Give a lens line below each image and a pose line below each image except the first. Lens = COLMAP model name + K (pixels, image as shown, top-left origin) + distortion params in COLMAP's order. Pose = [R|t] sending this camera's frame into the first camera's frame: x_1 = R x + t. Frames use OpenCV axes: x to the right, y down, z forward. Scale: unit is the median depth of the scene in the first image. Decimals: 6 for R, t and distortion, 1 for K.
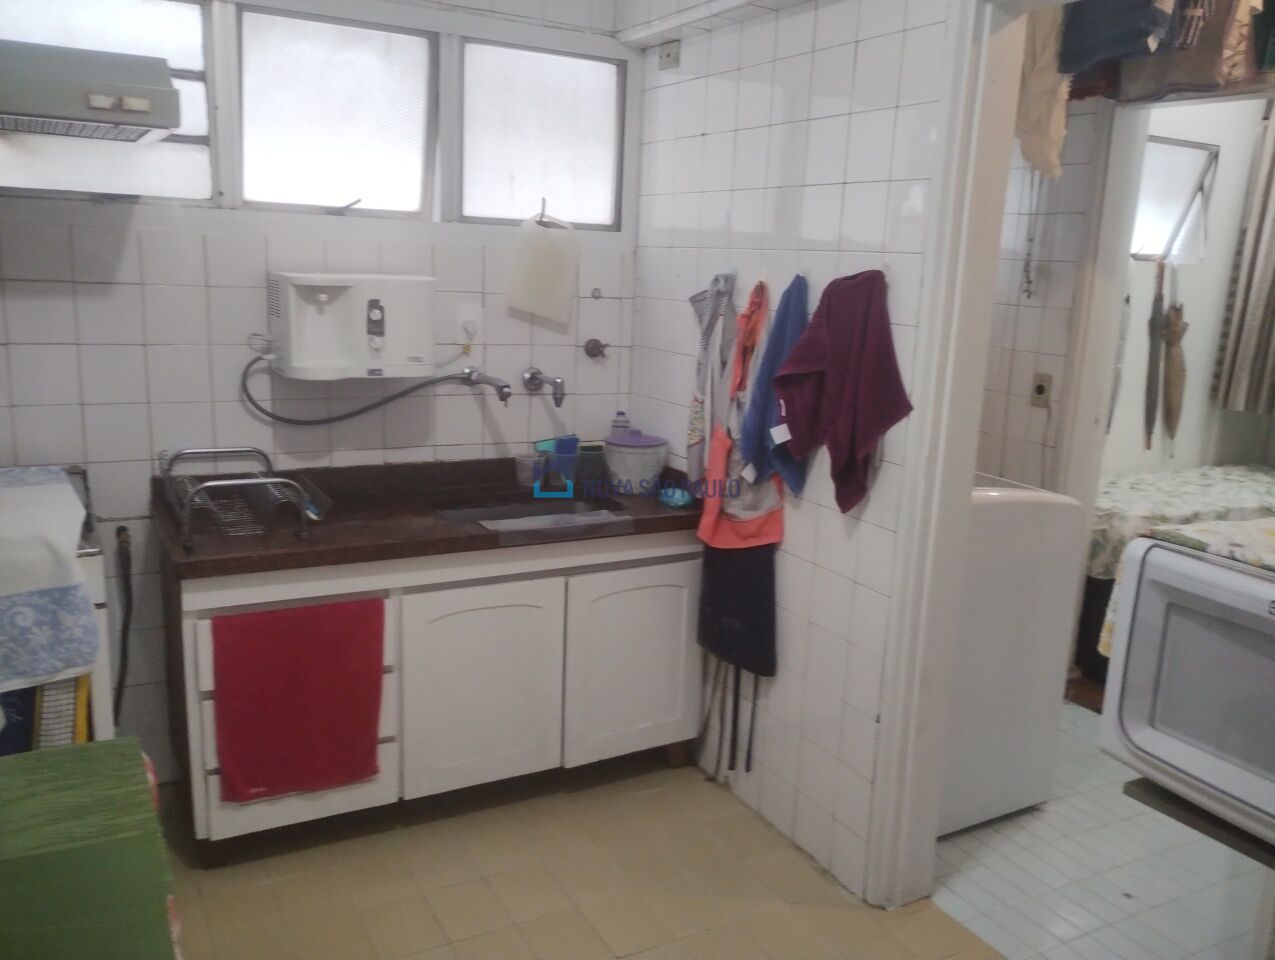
lens RADIAL K [[1047.7, 0, 635.5], [0, 1047.7, 489.2], [0, 0, 1]] dist [0.052902, -0.051365]
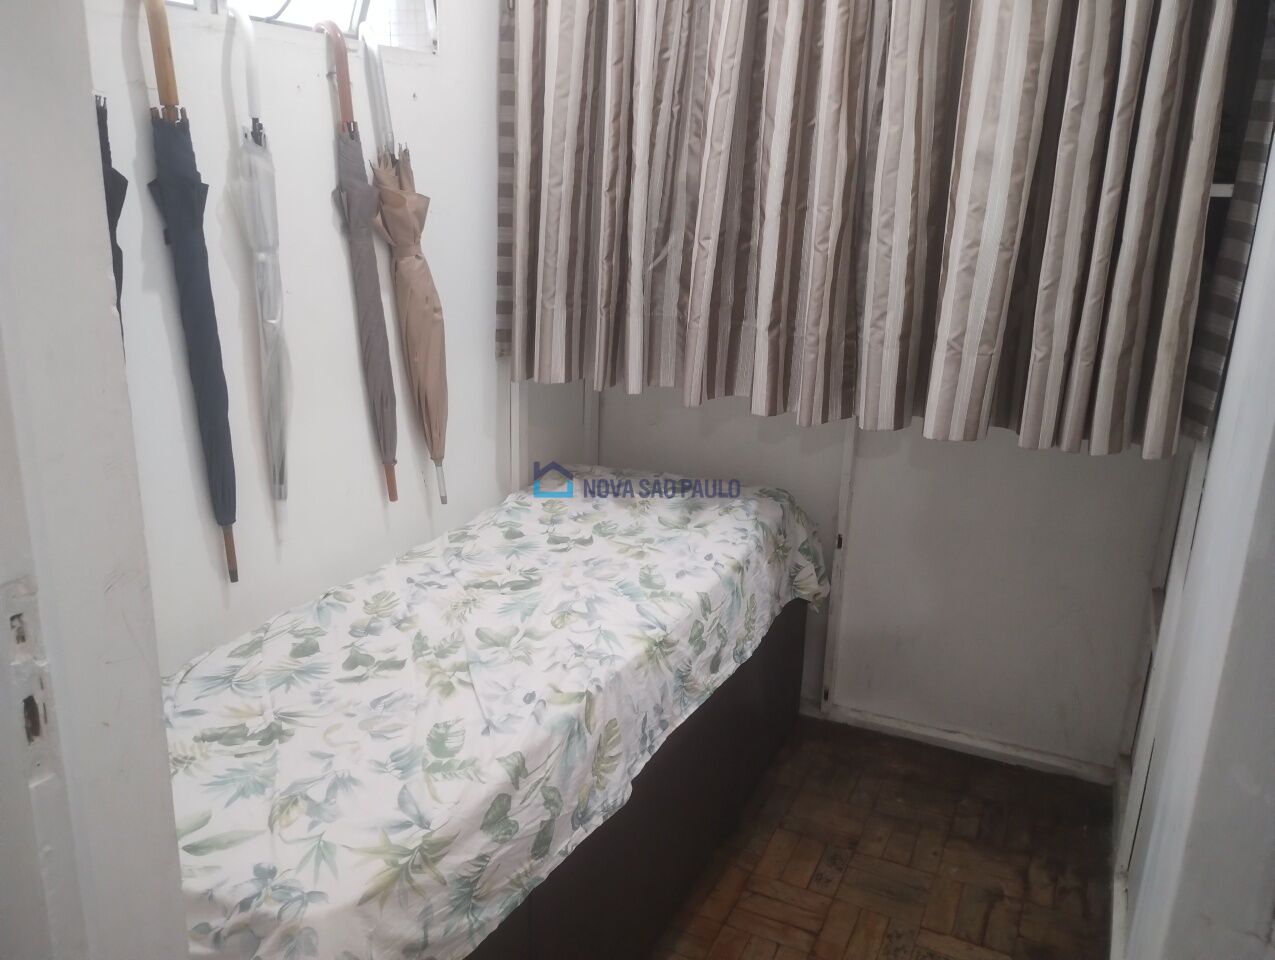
lens RADIAL K [[1047.7, 0, 635.4], [0, 1047.7, 476.5], [0, 0, 1]] dist [0.052902, -0.051365]
pose [[0.804226, -0.184066, 0.565102, 0.329538], [0.125292, 0.981972, 0.141539, -0.096022], [-0.580967, -0.043027, 0.812789, 0.604582]]
